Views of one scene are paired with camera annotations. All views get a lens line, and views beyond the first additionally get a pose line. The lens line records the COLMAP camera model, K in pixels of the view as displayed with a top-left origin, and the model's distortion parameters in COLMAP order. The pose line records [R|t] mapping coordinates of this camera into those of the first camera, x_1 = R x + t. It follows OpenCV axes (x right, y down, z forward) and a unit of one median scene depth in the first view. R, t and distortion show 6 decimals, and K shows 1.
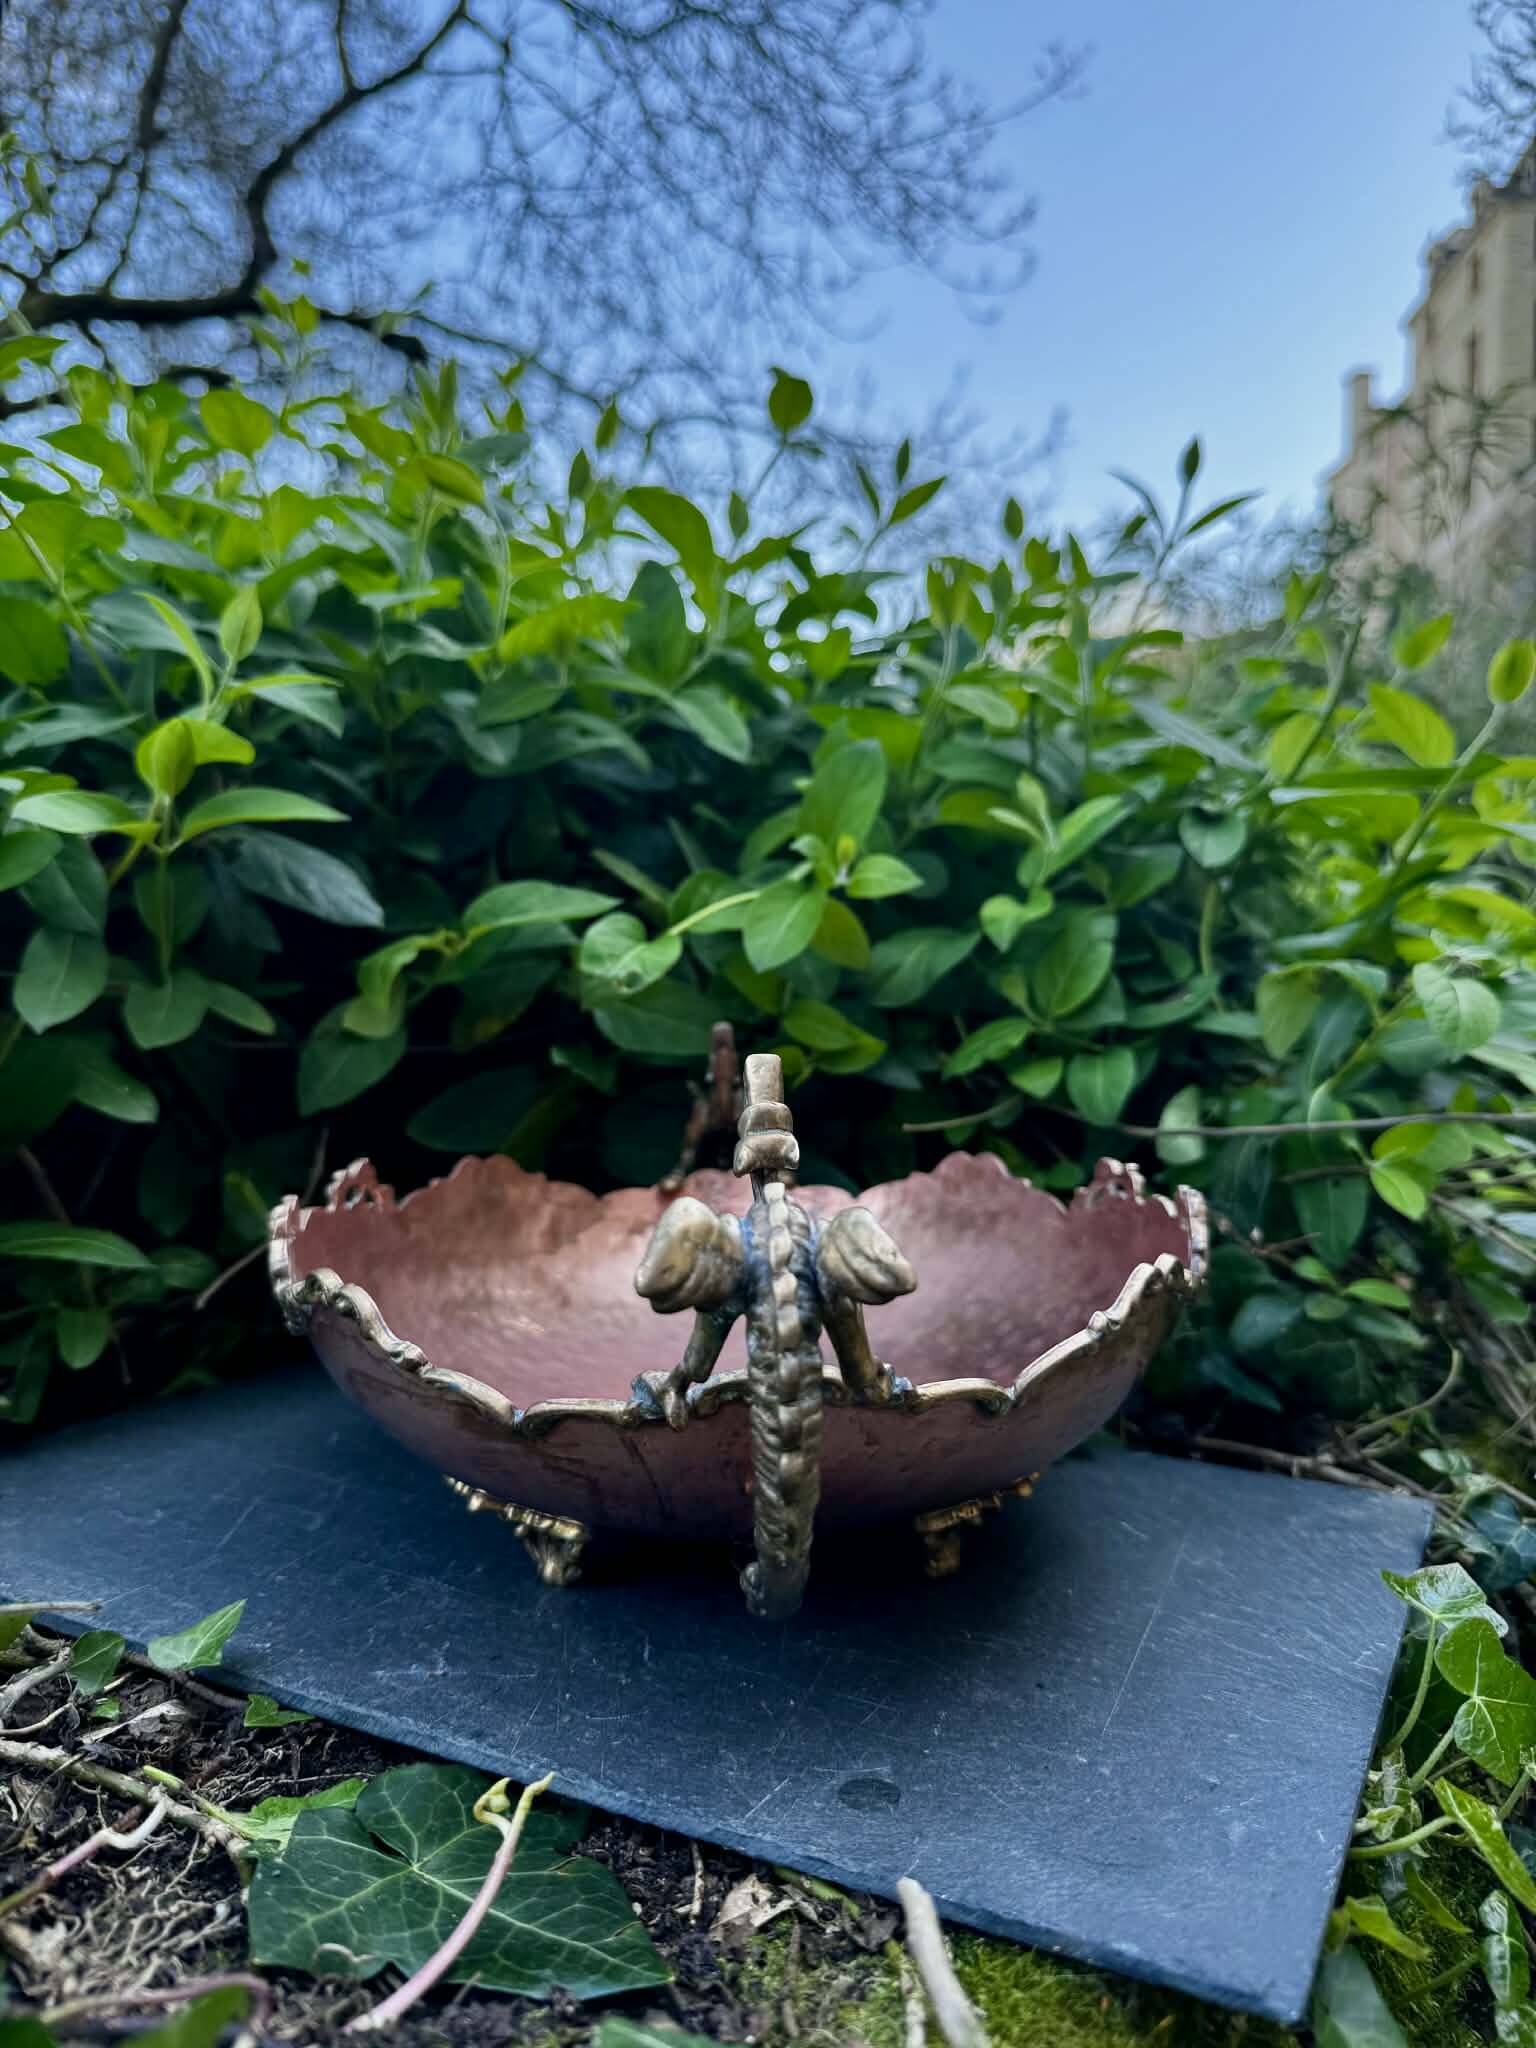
lens RADIAL K [[1614.5, 0, 768.0], [0, 1614.5, 1024.0], [0, 0, 1]] dist [-0.018654, 0.004762]
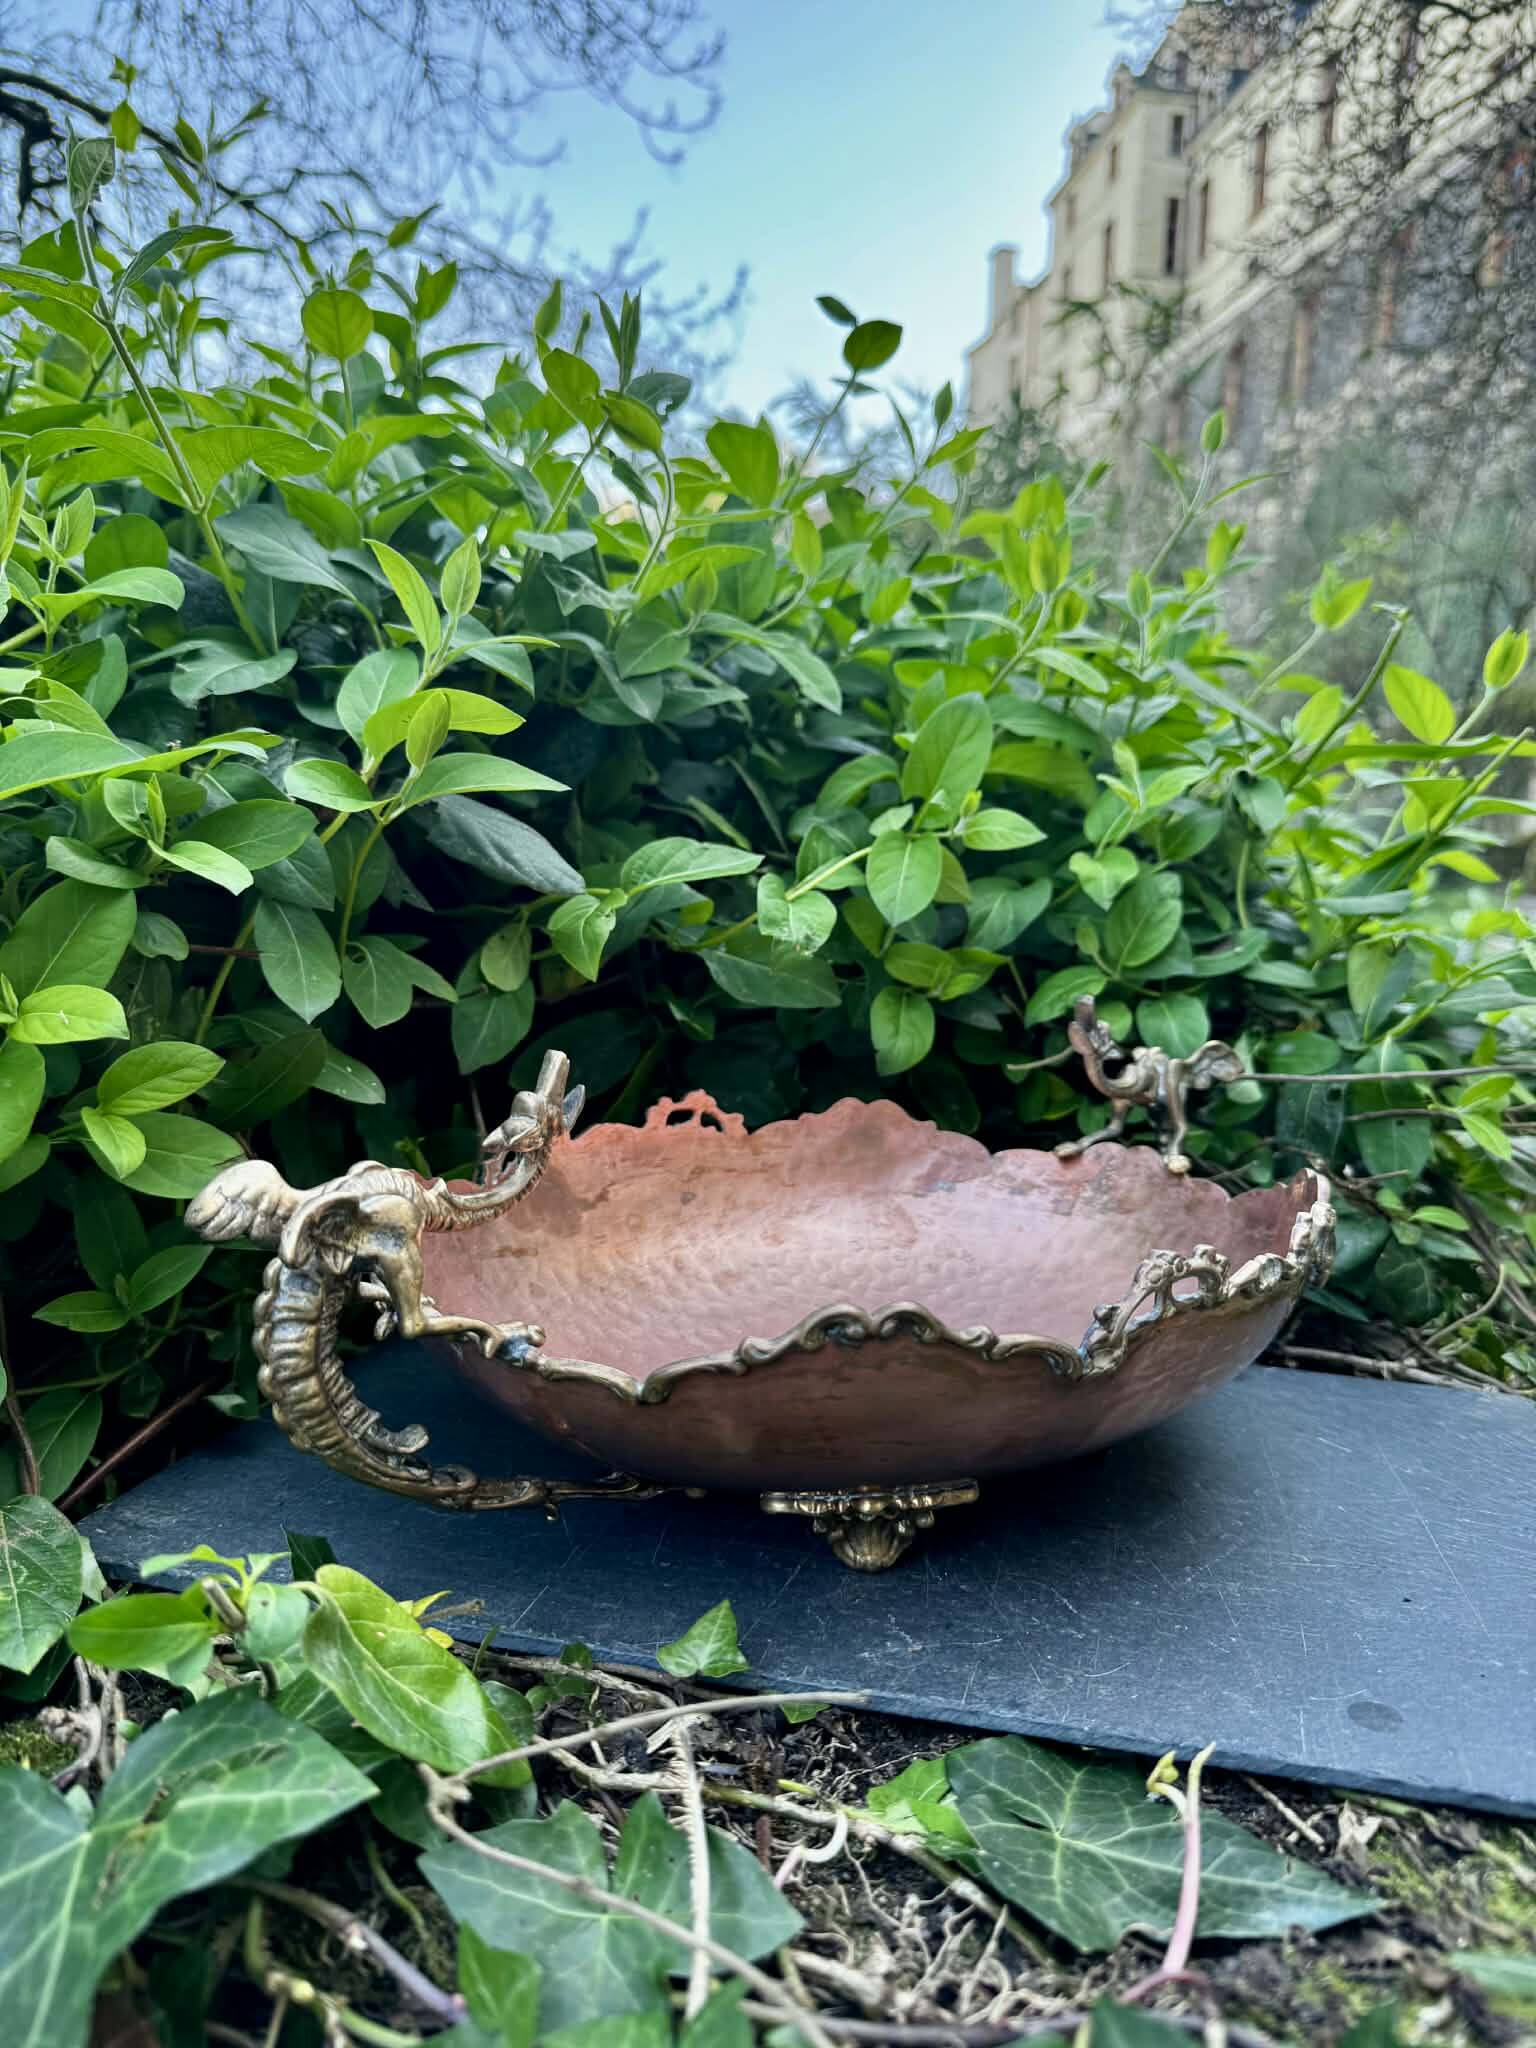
lens RADIAL K [[1614.5, 0, 768.0], [0, 1614.5, 1024.0], [0, 0, 1]] dist [-0.018654, 0.004762]
pose [[0.967669, -0.014154, 0.251825, -0.329543], [-0.010223, 0.995403, 0.095232, -0.067309], [-0.252015, -0.094728, 0.963076, 0.013828]]
